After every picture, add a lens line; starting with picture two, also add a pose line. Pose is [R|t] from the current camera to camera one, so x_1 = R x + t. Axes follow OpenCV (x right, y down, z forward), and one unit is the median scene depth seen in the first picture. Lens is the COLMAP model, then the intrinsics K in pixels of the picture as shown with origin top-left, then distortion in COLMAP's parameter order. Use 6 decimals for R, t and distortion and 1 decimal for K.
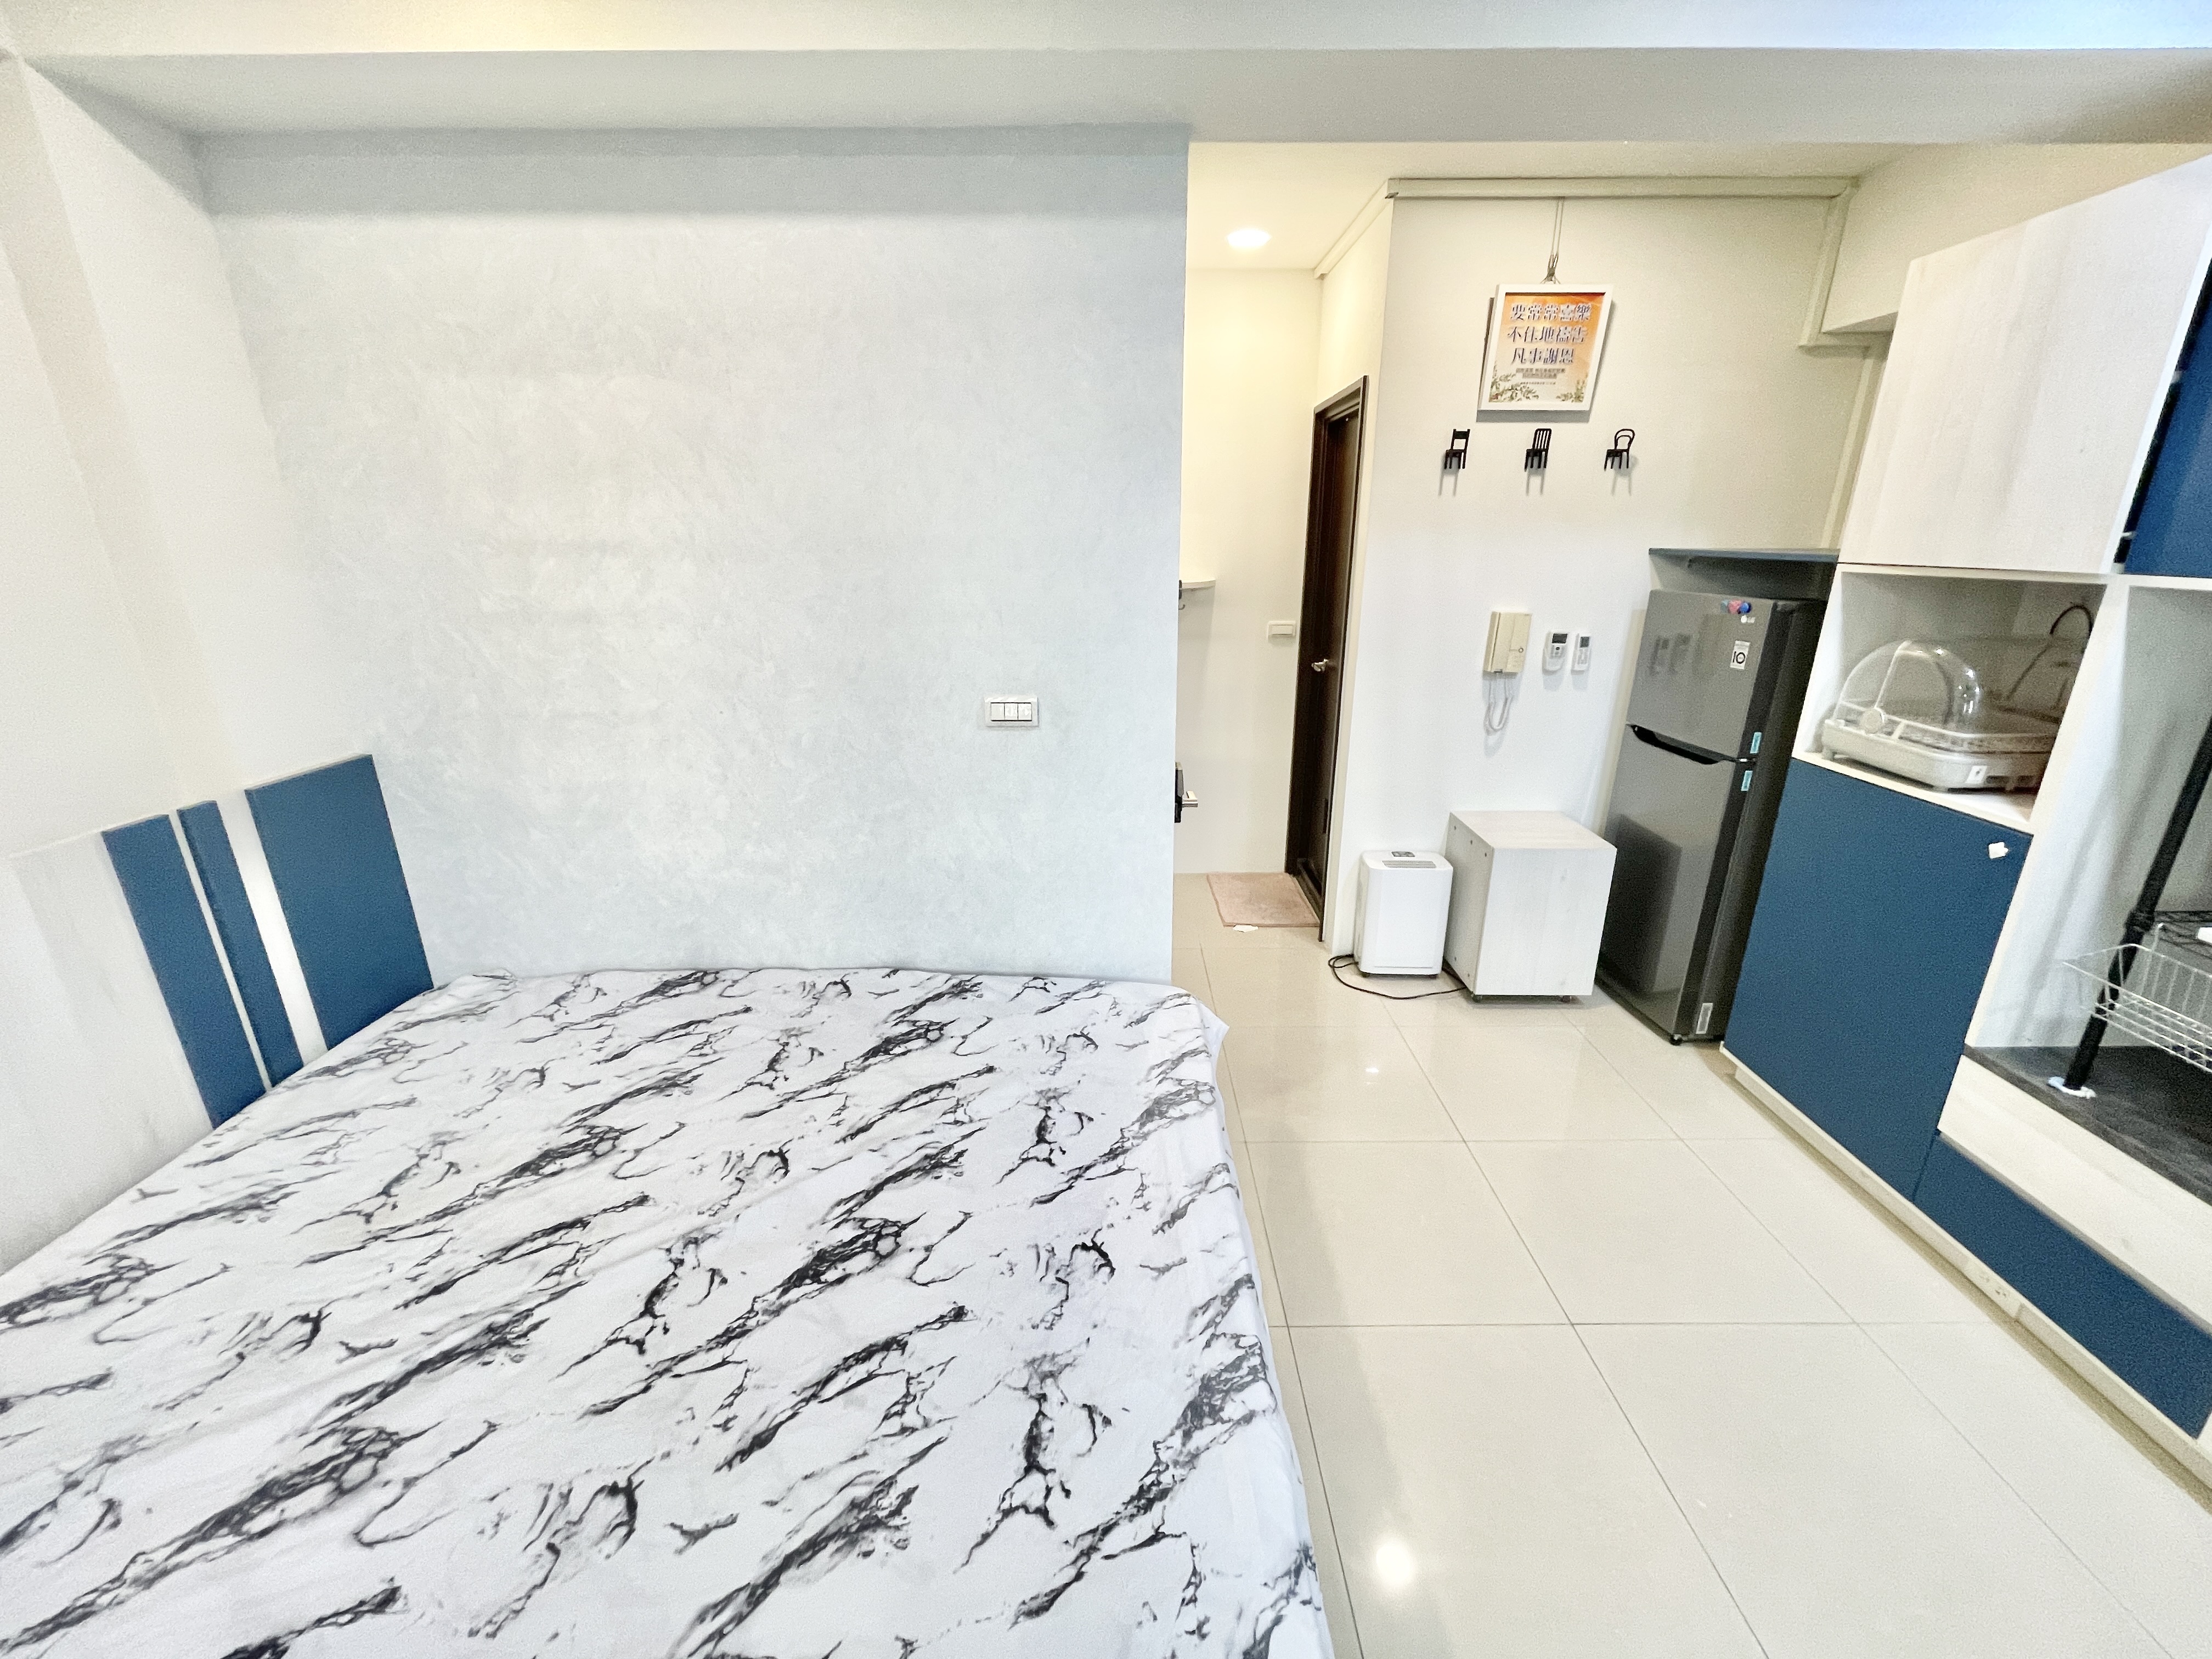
lens RADIAL K [[888.7, 0, 1112.1], [0, 888.7, 825.2], [0, 0, 1]] dist [-0.007519, 0.002344]
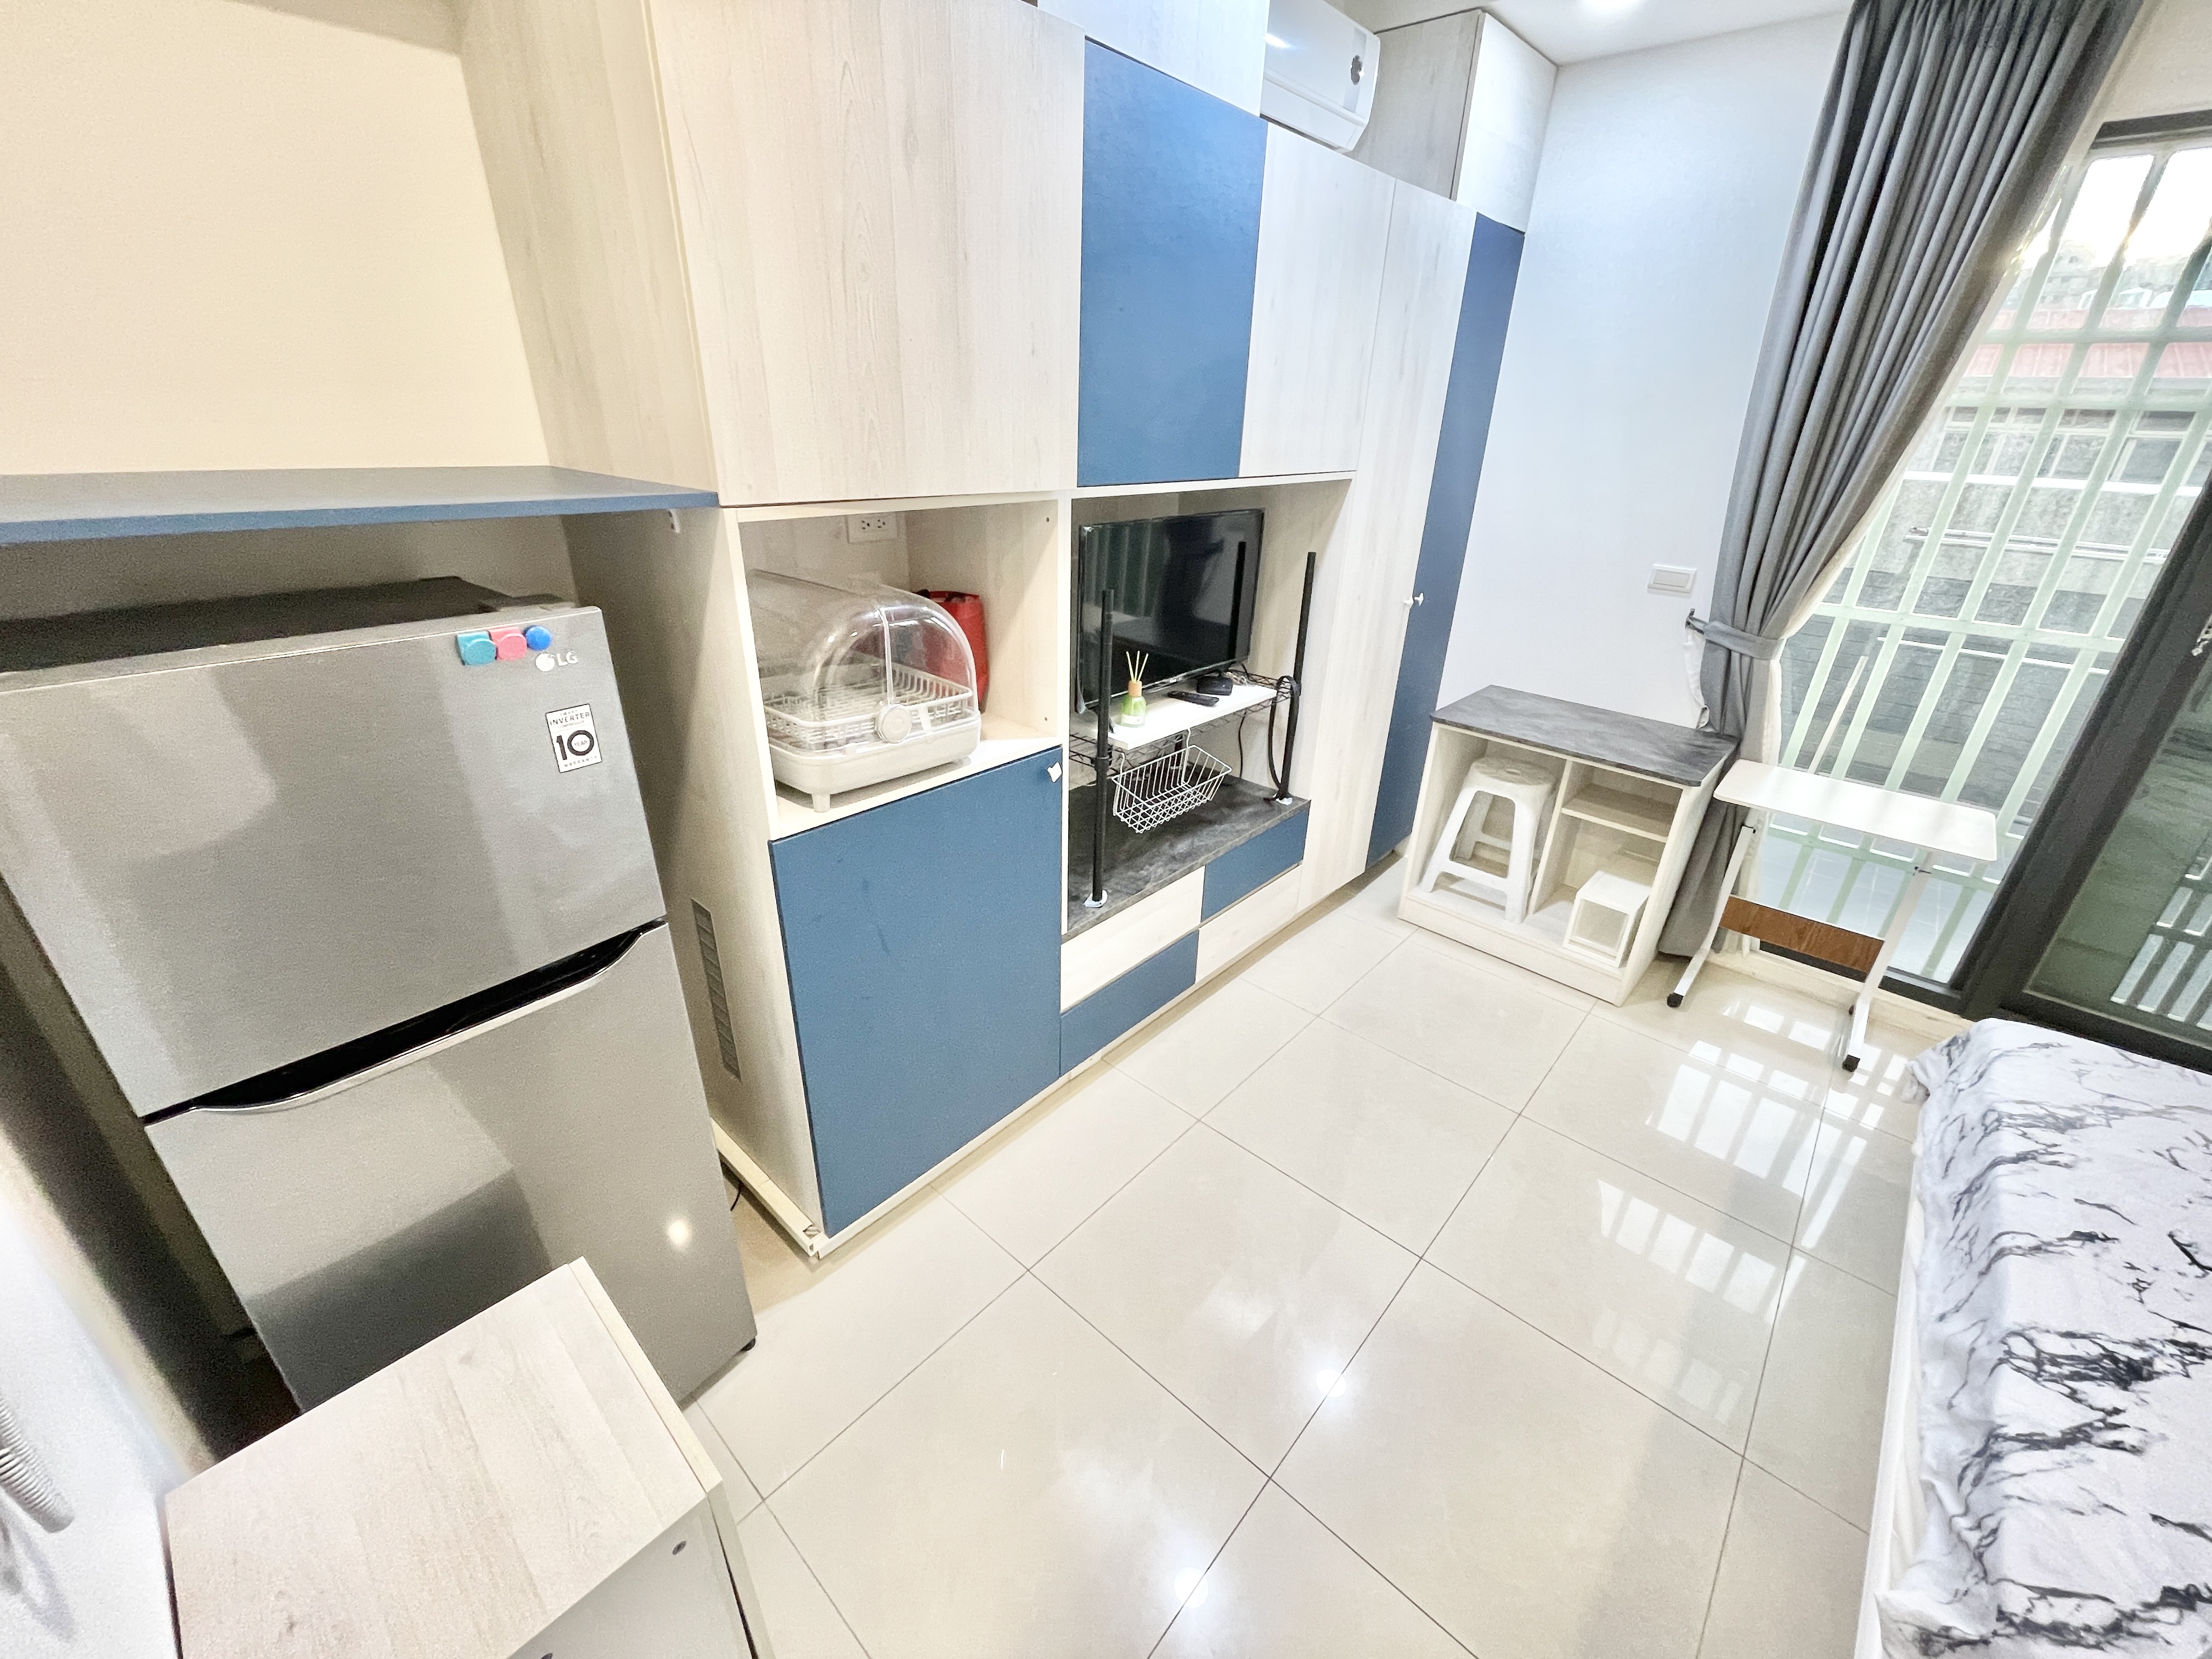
lens RADIAL K [[888.7, 0, 1105.4], [0, 888.7, 832.3], [0, 0, 1]] dist [-0.007519, 0.002344]
pose [[-0.738375, -0.306165, 0.600886, 0.319663], [0.185859, 0.764119, 0.617721, -0.522175], [-0.648273, 0.567790, -0.507303, 1.481369]]
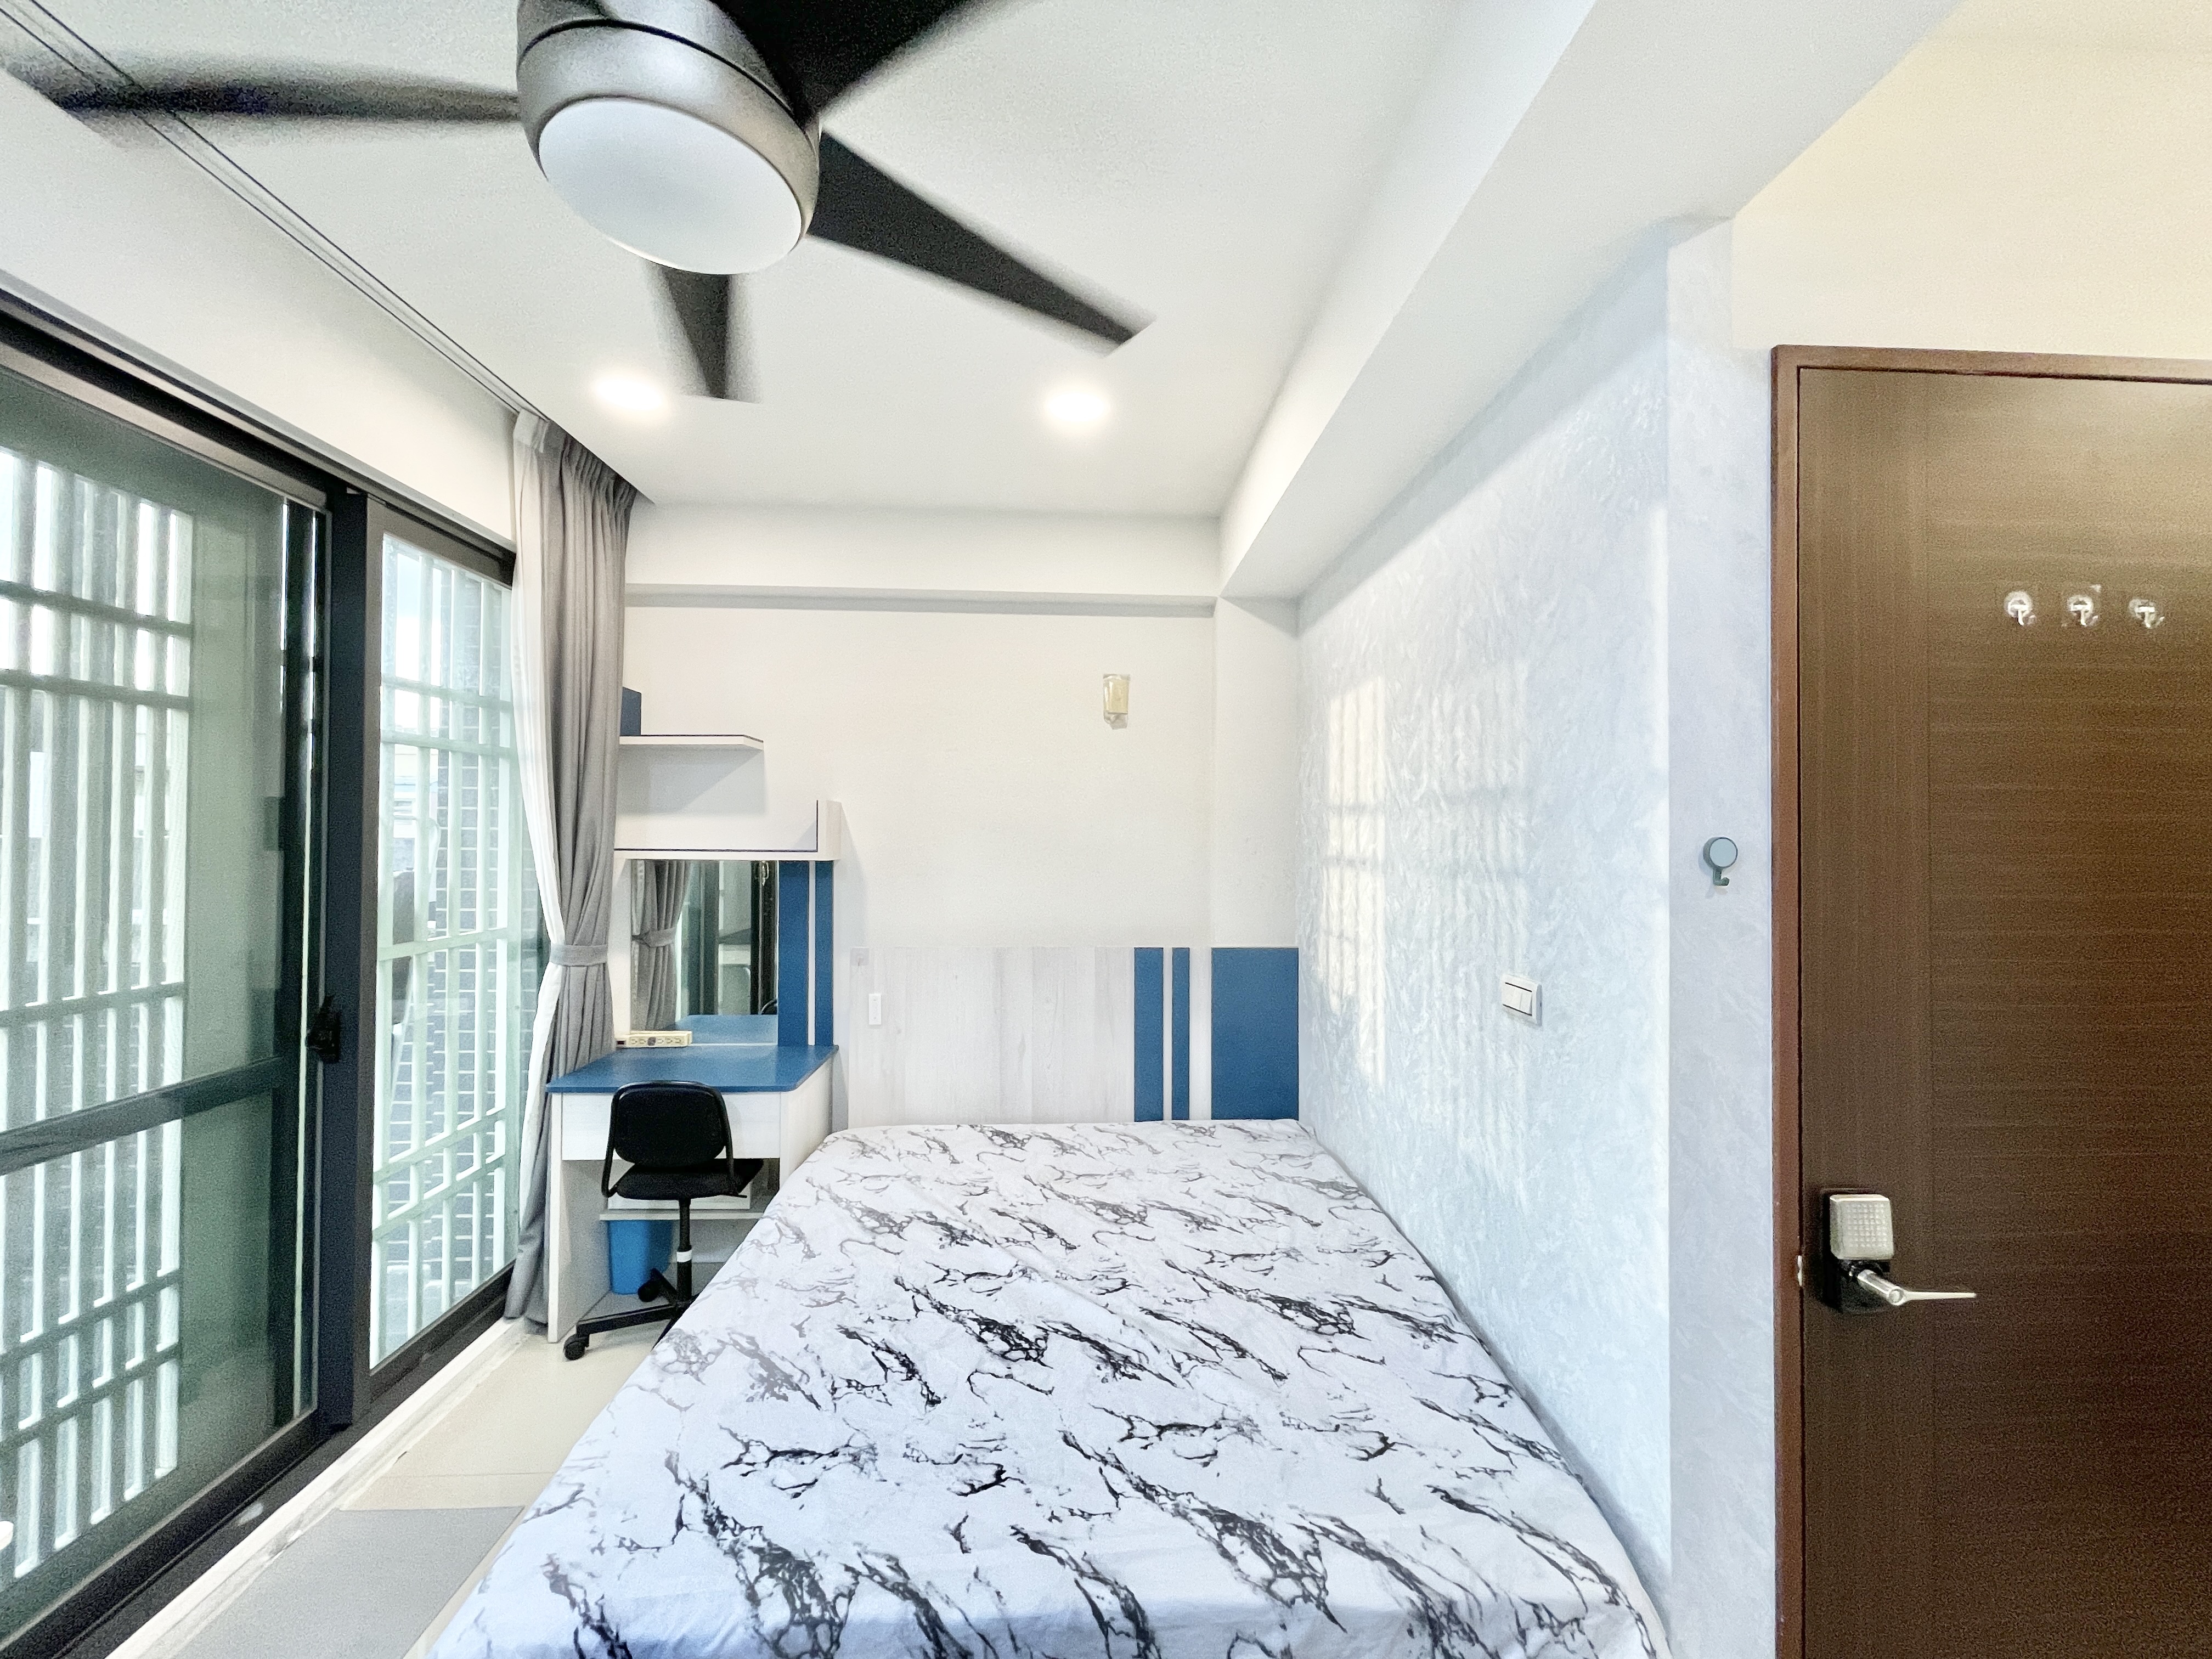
lens RADIAL K [[888.7, 0, 1110.8], [0, 888.7, 827.5], [0, 0, 1]] dist [-0.007519, 0.002344]
pose [[0.050469, -0.009058, -0.998685, 0.696028], [-0.316634, 0.948229, -0.024601, -0.149332], [0.947204, 0.317459, 0.044988, 0.630828]]
